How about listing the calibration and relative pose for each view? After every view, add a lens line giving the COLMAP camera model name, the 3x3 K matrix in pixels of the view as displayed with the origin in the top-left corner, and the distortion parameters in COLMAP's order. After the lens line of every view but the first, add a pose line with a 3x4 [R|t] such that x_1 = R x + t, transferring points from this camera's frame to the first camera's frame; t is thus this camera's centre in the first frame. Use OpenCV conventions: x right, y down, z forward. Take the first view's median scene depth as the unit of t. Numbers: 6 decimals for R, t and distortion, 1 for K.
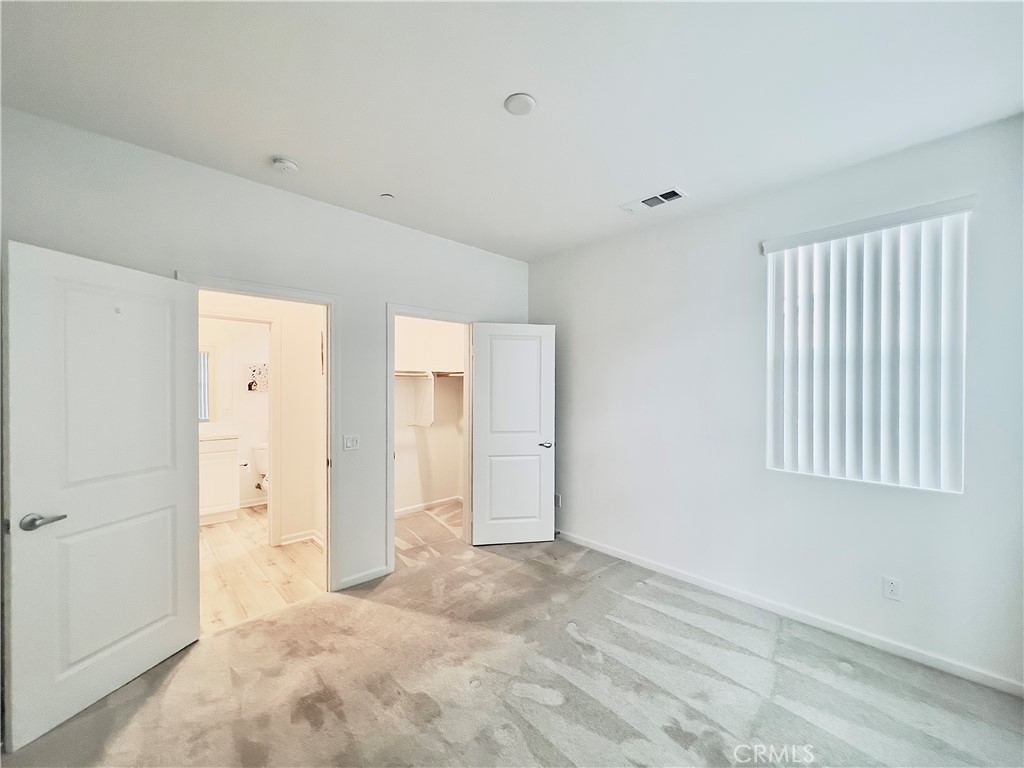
lens RADIAL K [[407.9, 0, 510.2], [0, 407.9, 383.3], [0, 0, 1]] dist [0.001281, -0.000283]
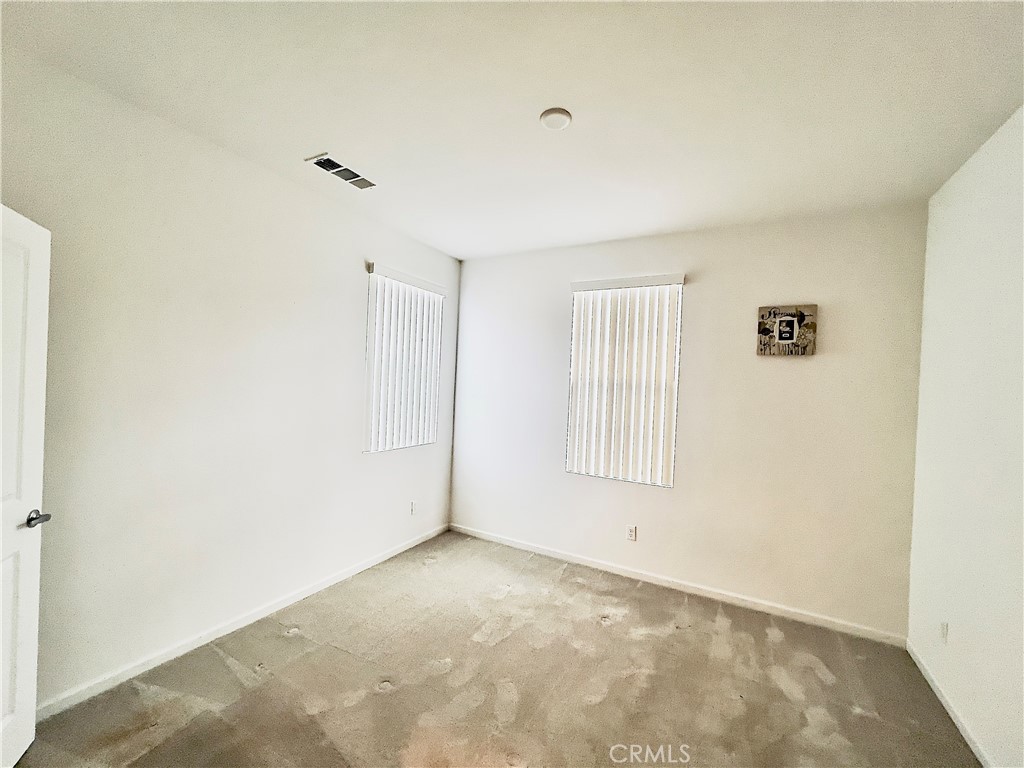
lens RADIAL K [[407.9, 0, 510.2], [0, 407.9, 383.3], [0, 0, 1]] dist [0.001281, -0.000283]
pose [[-0.285258, -0.010066, 0.958398, -0.480152], [-0.038627, 0.999253, -0.001002, -0.003540], [-0.957672, -0.037306, -0.285434, 0.725032]]
